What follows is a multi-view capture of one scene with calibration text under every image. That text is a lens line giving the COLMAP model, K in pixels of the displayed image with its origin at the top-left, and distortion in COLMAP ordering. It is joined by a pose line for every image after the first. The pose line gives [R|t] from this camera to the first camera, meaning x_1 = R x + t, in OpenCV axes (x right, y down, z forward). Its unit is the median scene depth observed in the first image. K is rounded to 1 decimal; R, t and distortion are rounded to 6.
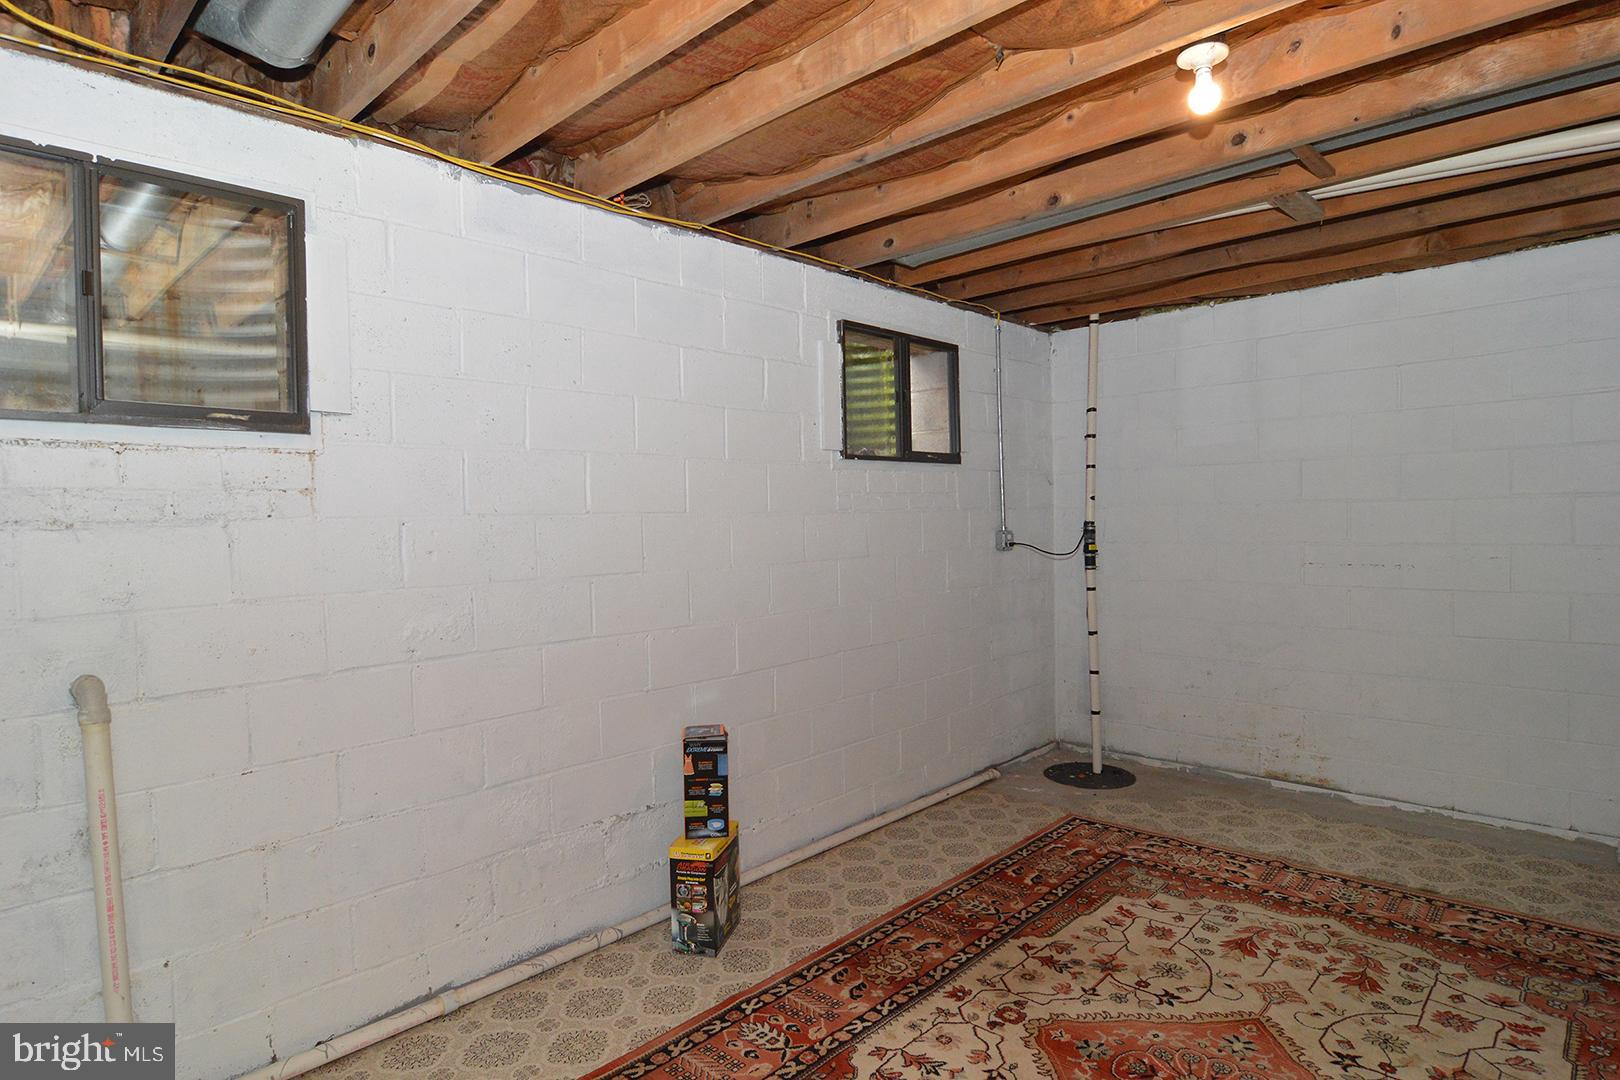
lens RADIAL K [[877.0, 0, 806.5], [0, 877.0, 535.8], [0, 0, 1]] dist [-0.005377, -0.007409]
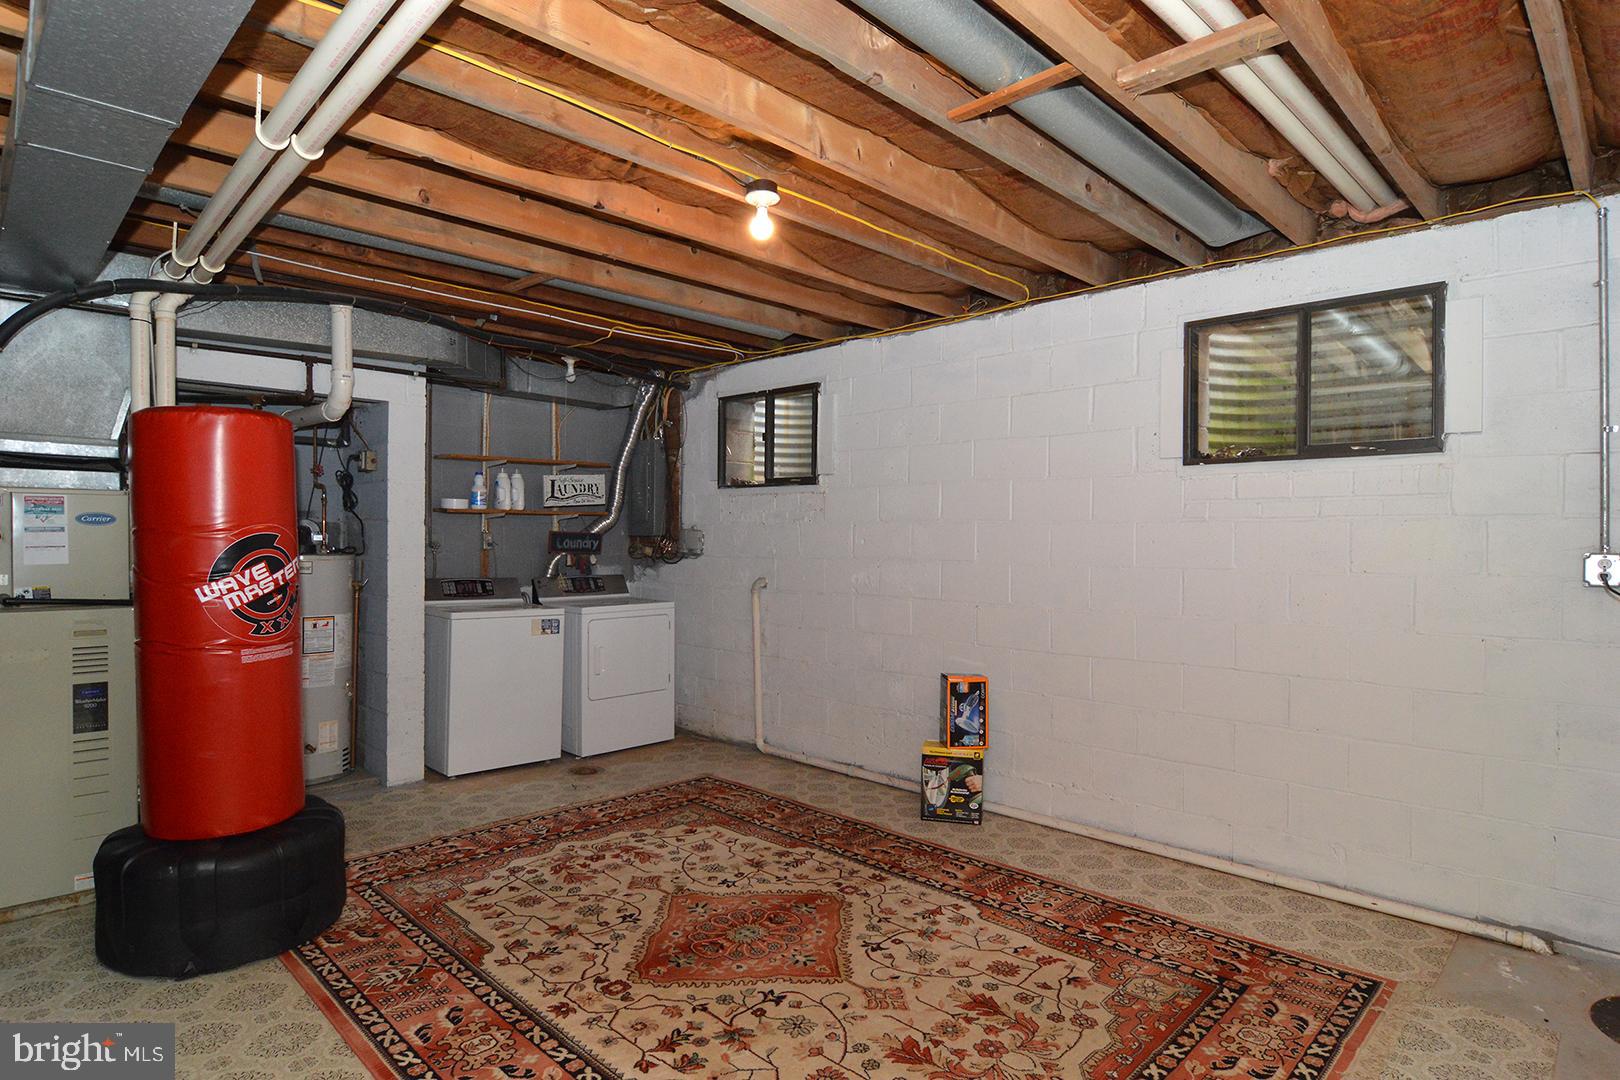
lens RADIAL K [[877.0, 0, 806.5], [0, 877.0, 537.8], [0, 0, 1]] dist [-0.005377, -0.007409]
pose [[-0.014098, 0.018893, -0.999722, 1.341849], [-0.027372, 0.999439, 0.019274, -0.017357], [0.999526, 0.027636, -0.013573, 0.796566]]
